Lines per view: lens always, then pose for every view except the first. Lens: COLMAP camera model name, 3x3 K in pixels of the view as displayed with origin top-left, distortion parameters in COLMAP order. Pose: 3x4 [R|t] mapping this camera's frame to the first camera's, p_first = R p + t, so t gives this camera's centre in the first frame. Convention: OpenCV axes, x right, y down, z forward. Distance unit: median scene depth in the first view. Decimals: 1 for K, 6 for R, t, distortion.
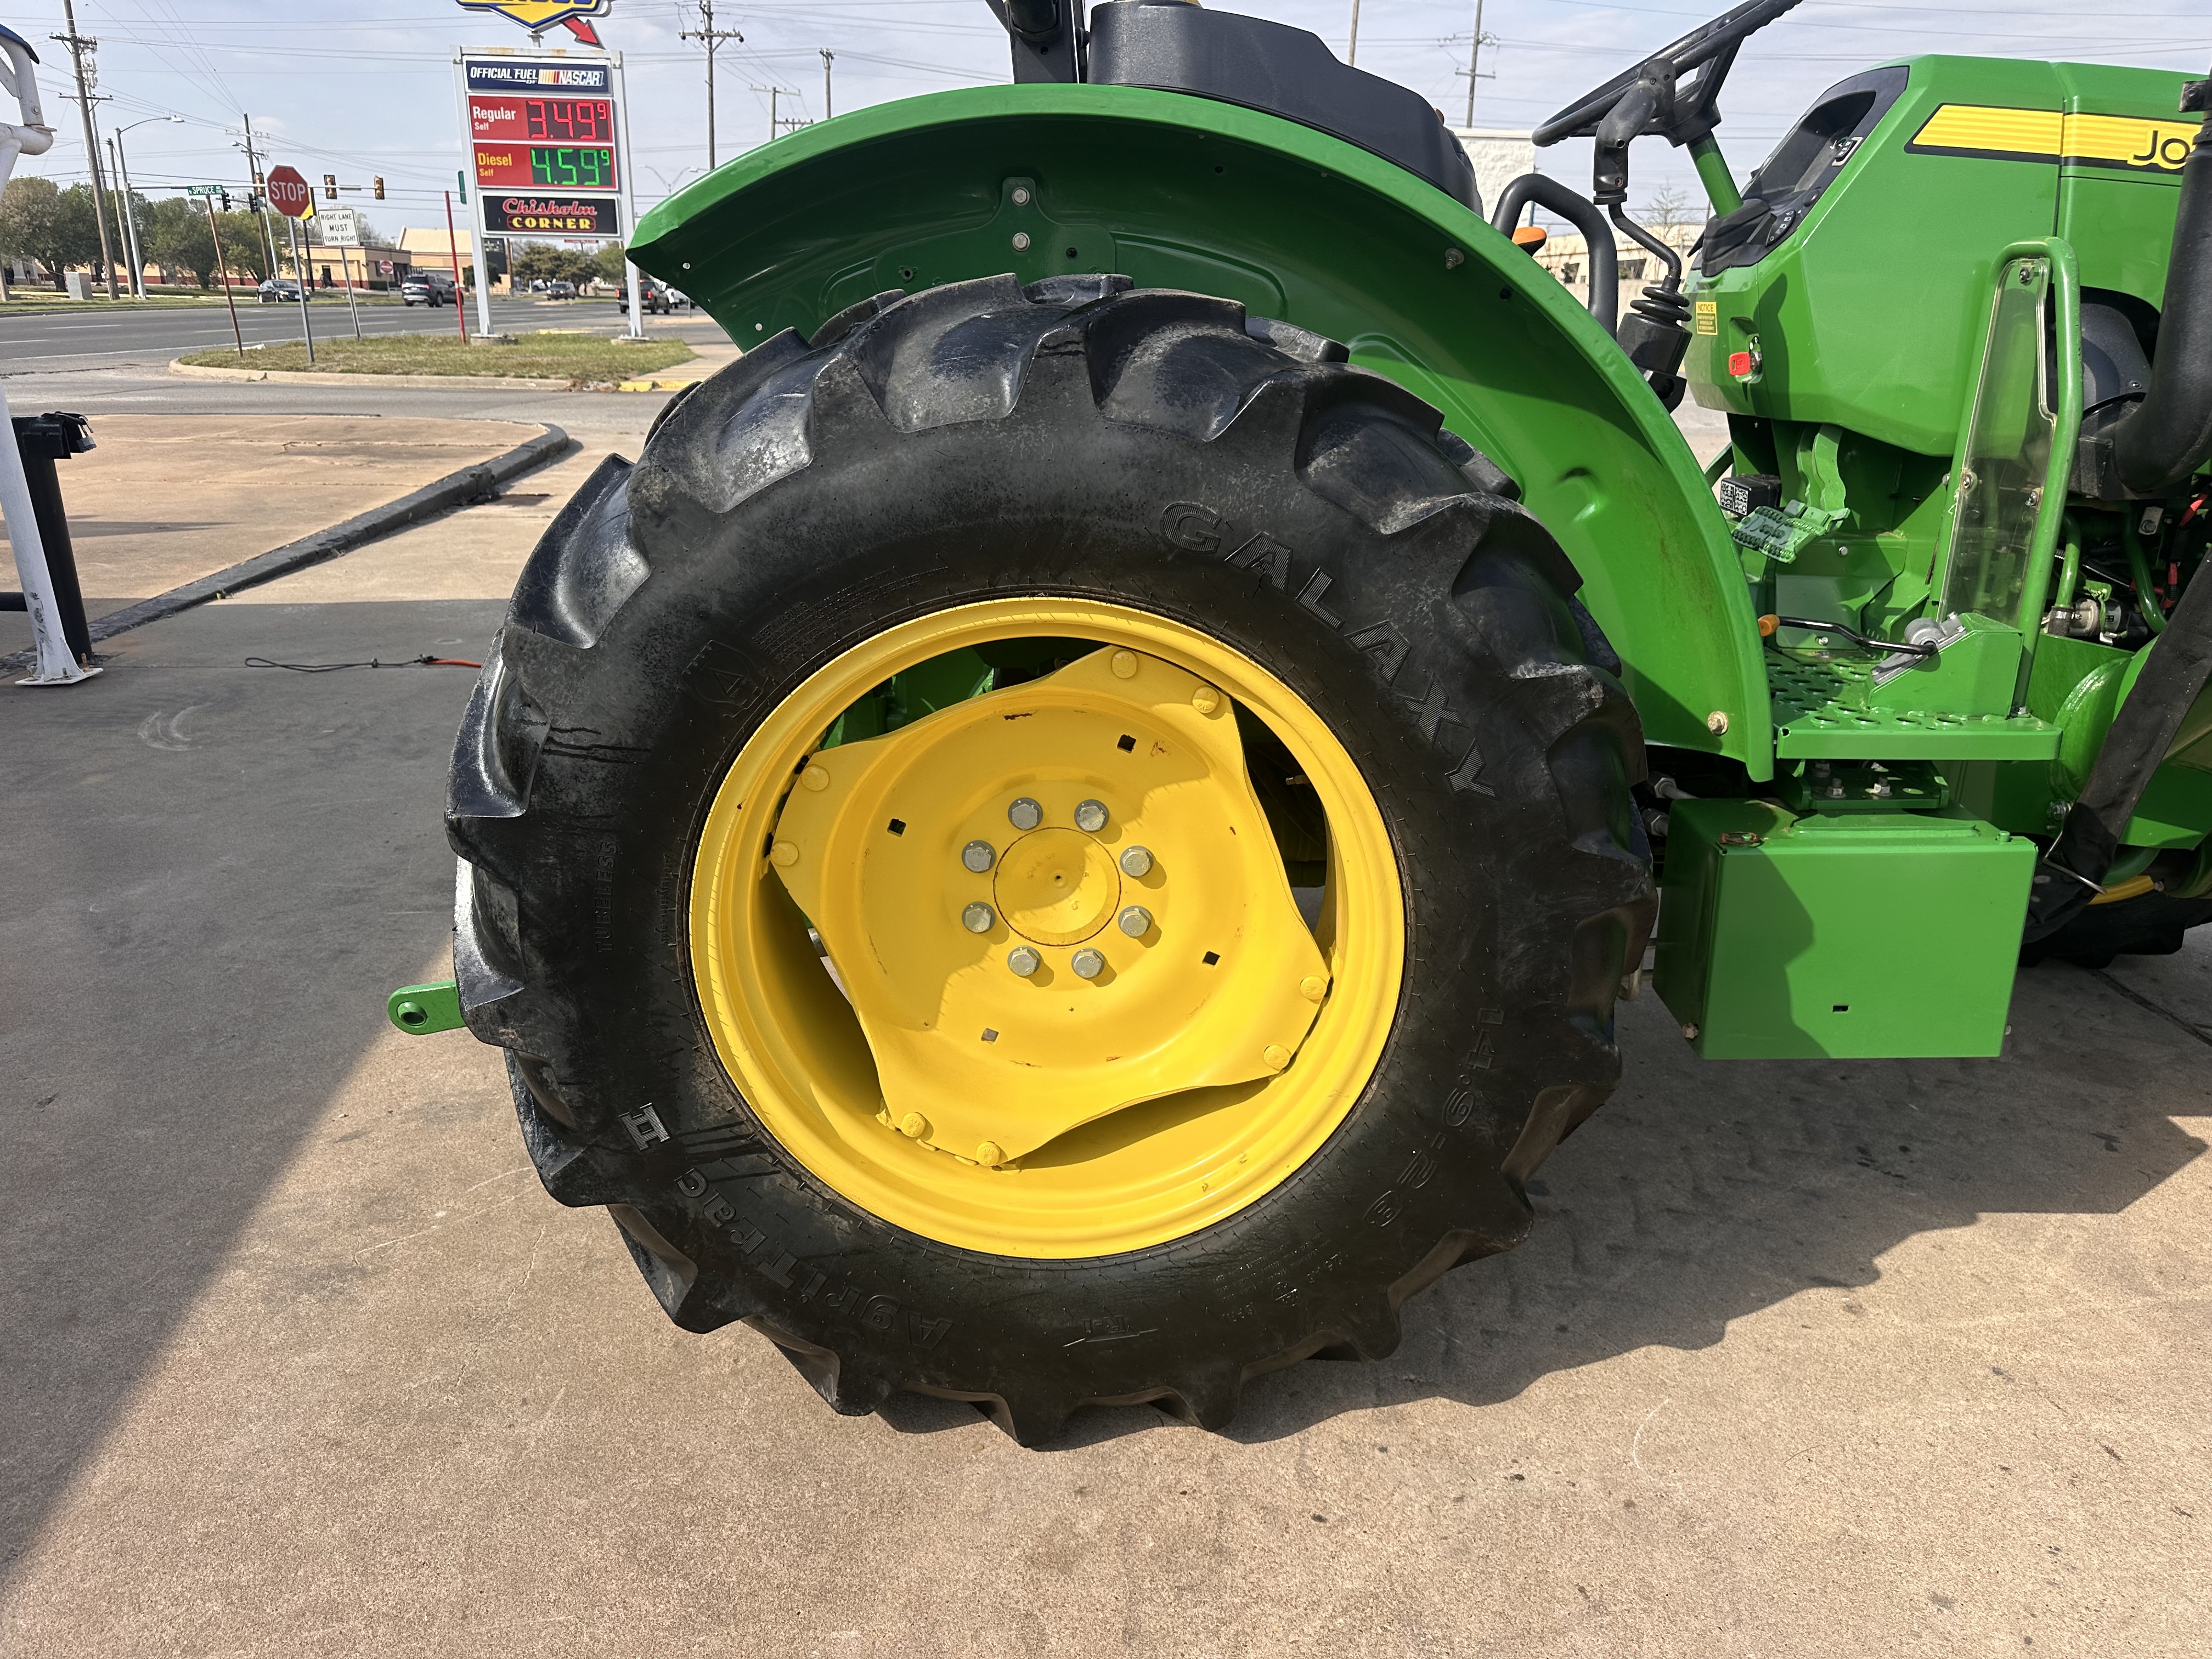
lens RADIAL K [[1576.0, 0, 1106.0], [0, 1576.0, 829.5], [0, 0, 1]] dist [0.006980, -0.003094]
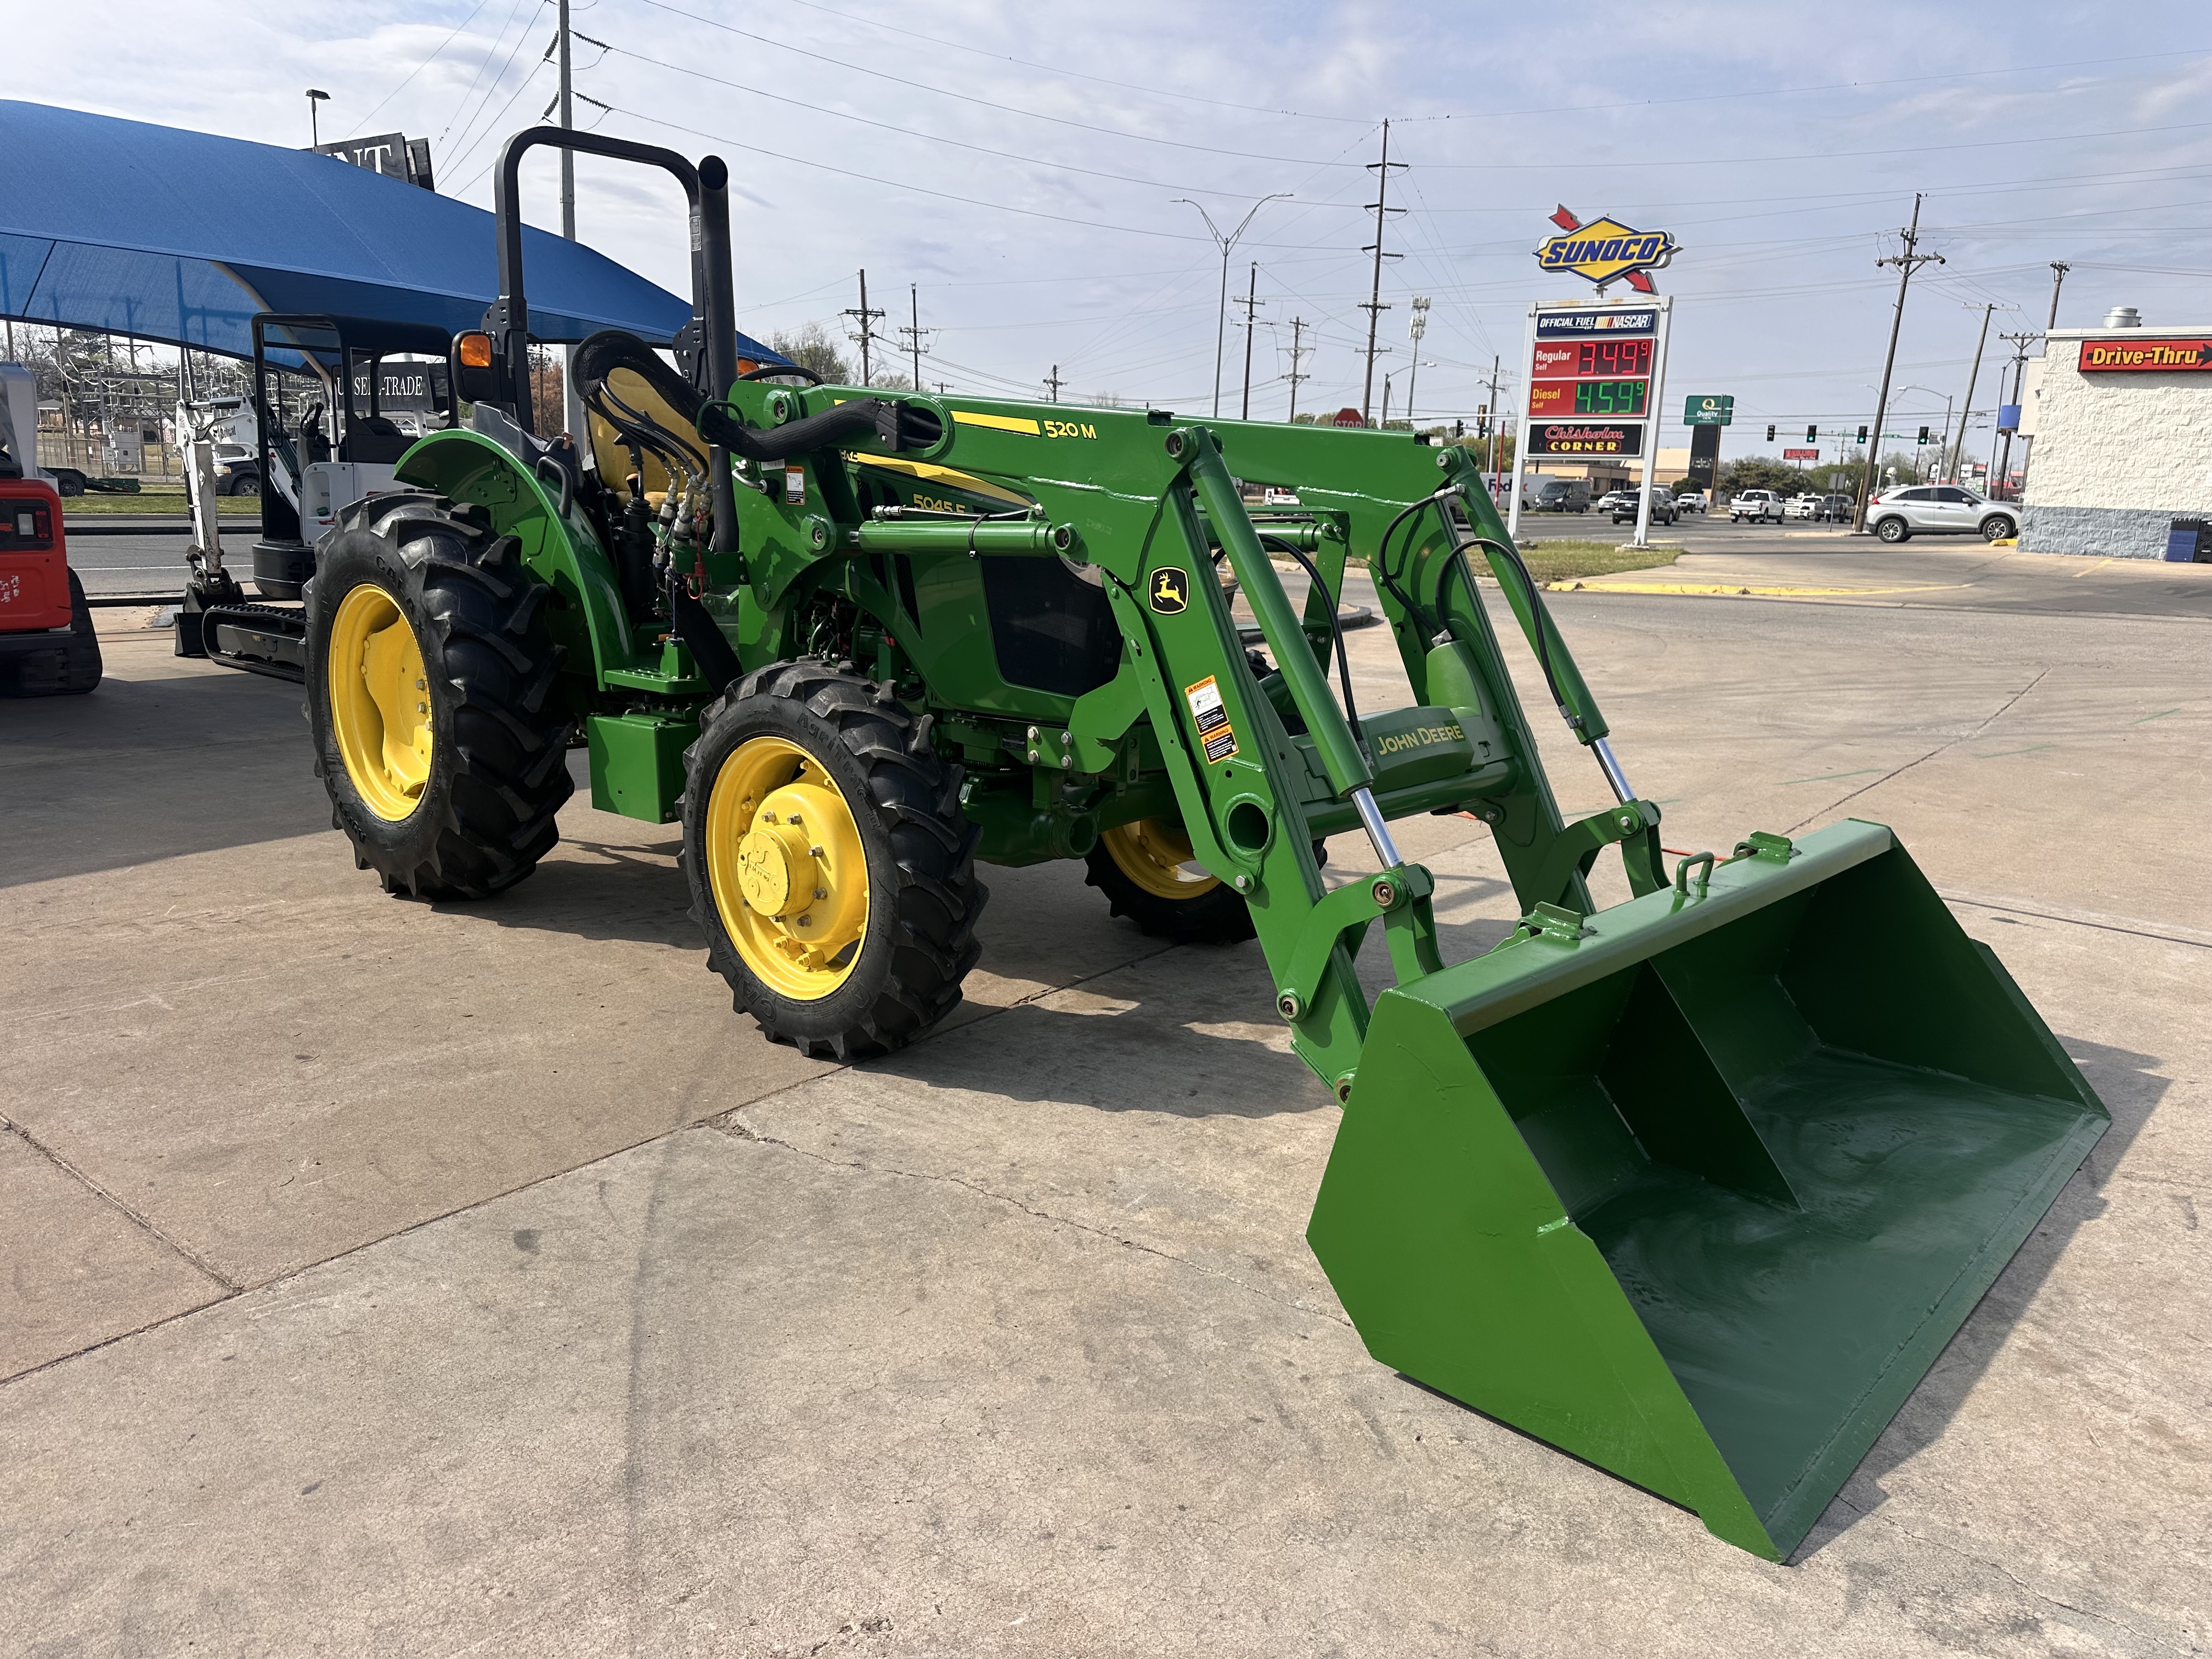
lens RADIAL K [[1544.1, 0, 1101.7], [0, 1544.1, 838.4], [0, 0, 1]] dist [0.046829, -0.056905]
pose [[0.747003, 0.156640, -0.646104, 0.161763], [-0.230975, 0.972457, -0.031285, 0.005435], [0.623407, 0.172603, 0.762608, -0.020273]]
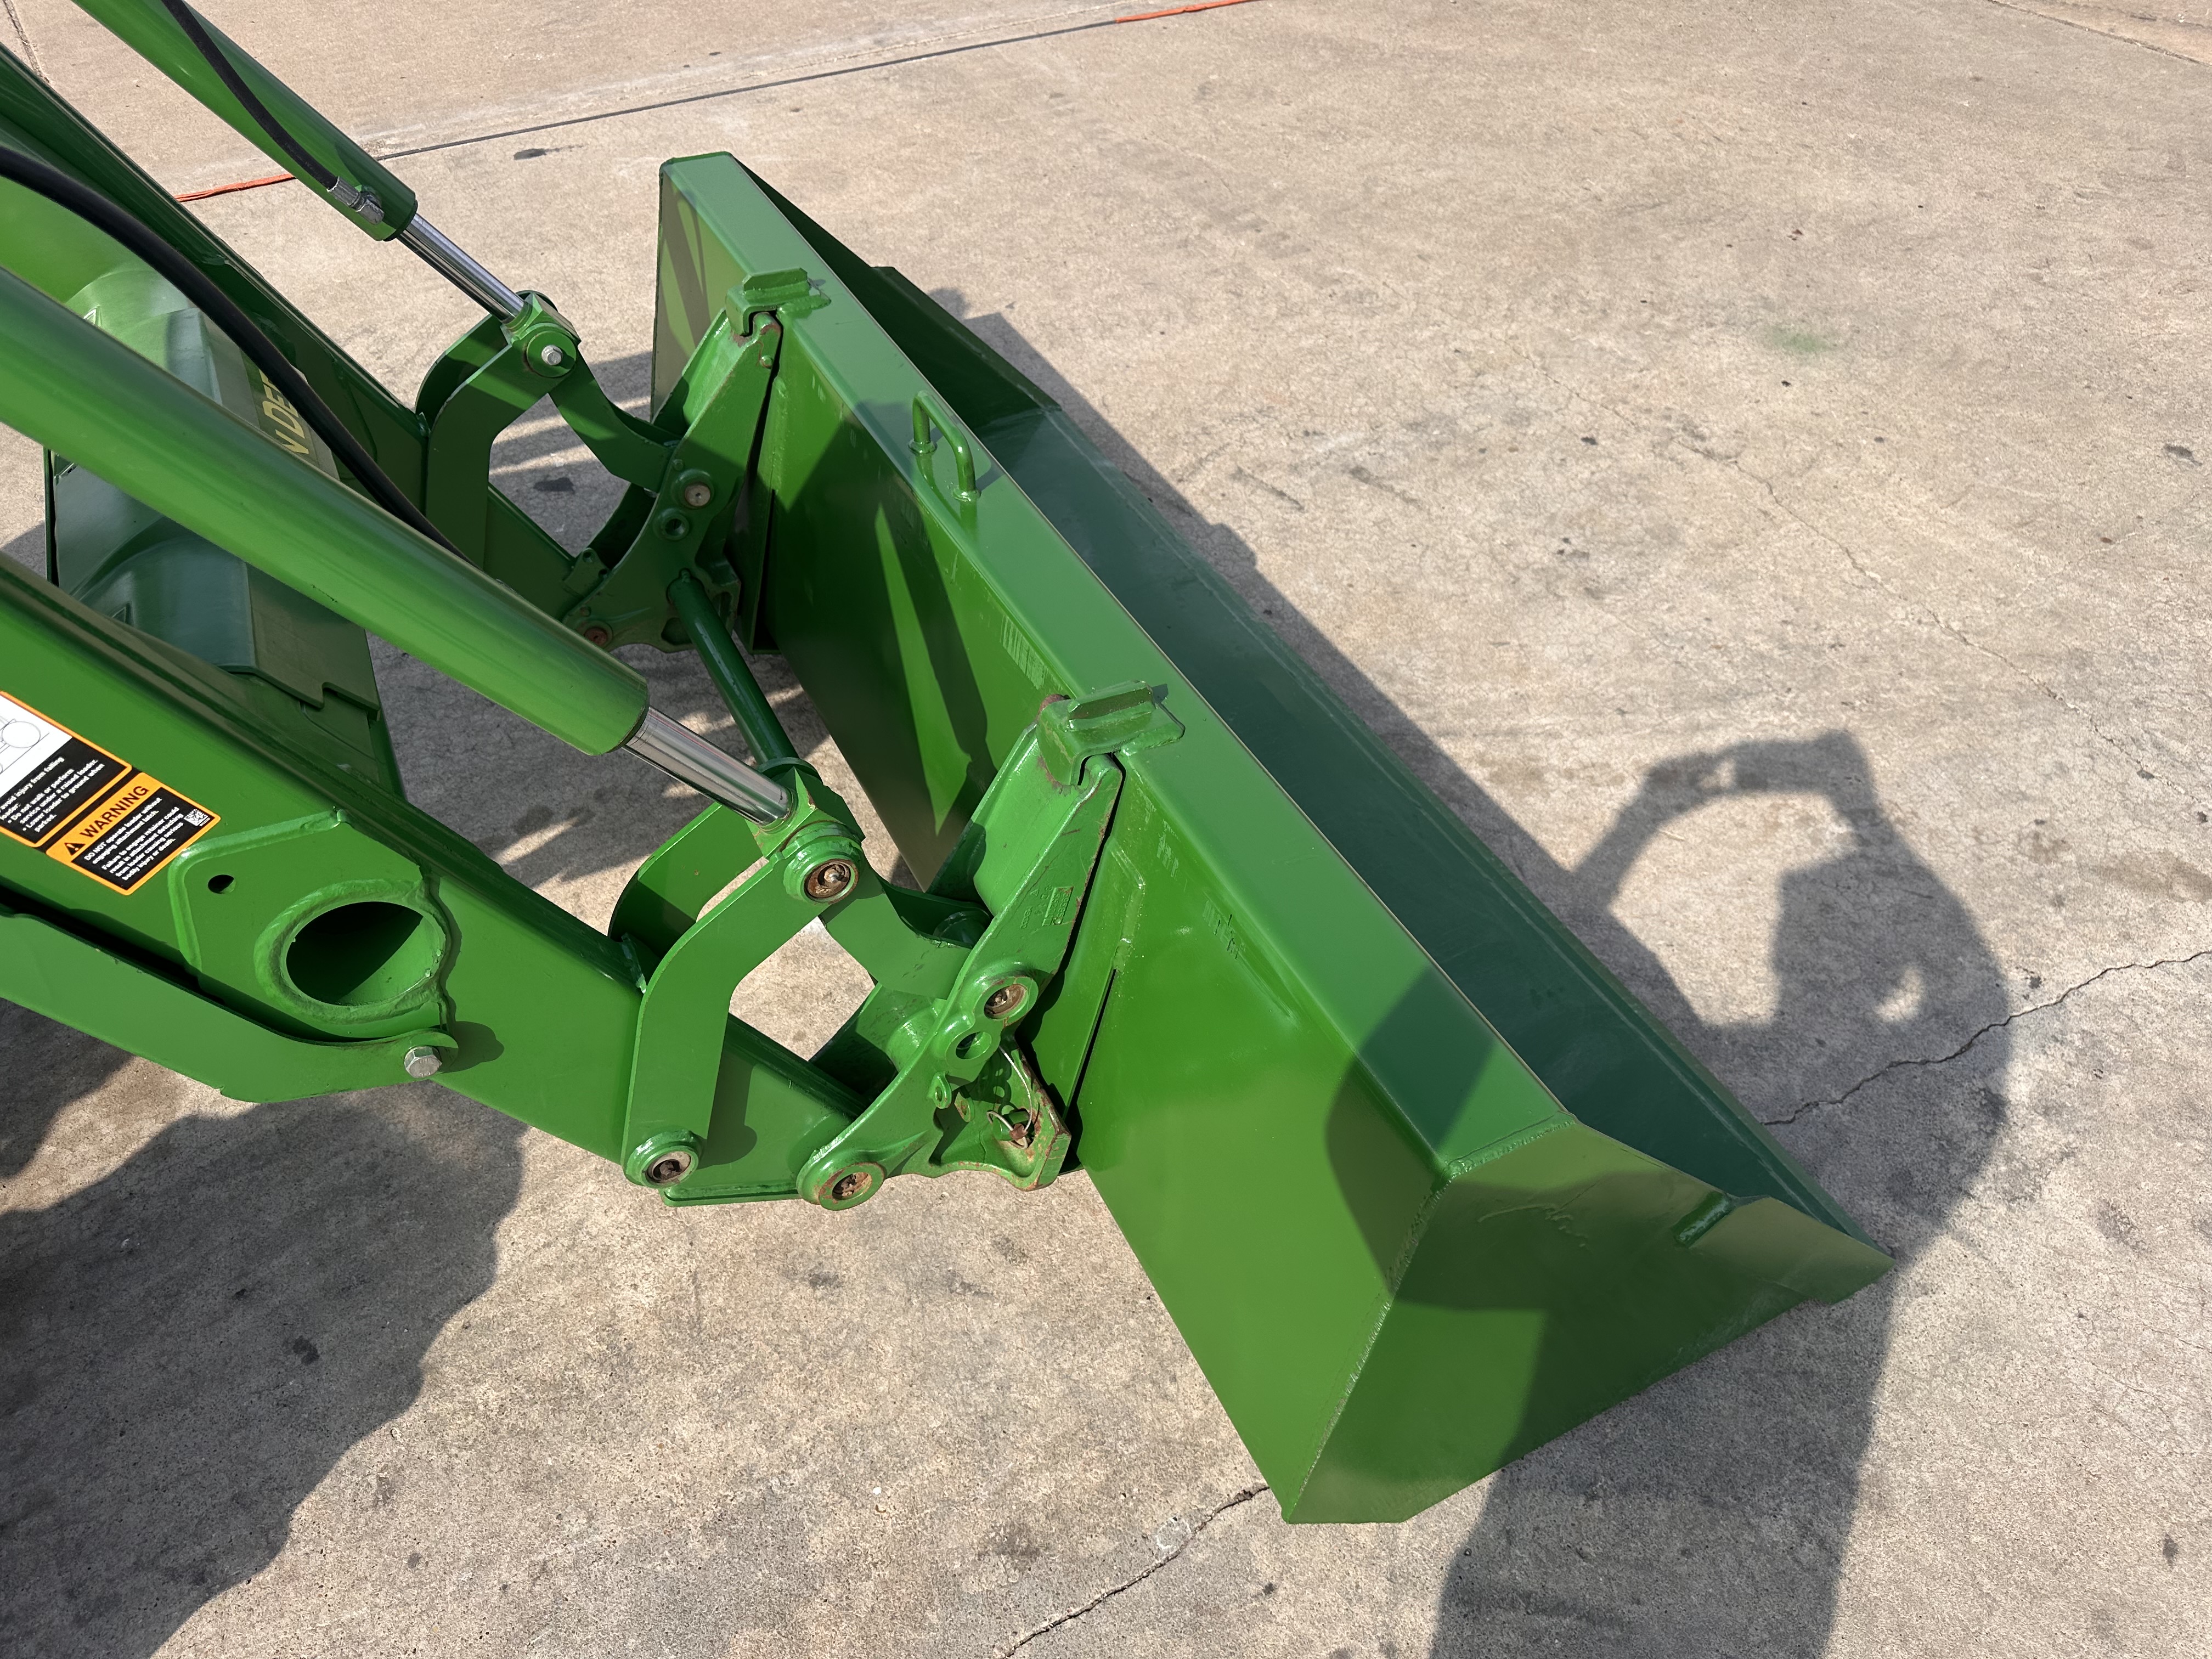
lens RADIAL K [[1619.4, 0, 1126.2], [0, 1619.4, 782.4], [0, 0, 1]] dist [-0.040637, 0.051287]
pose [[0.885675, -0.338125, 0.318200, 0.108002], [0.178975, 0.880983, 0.437991, -0.018762], [-0.428425, -0.330968, 0.840781, 0.023530]]
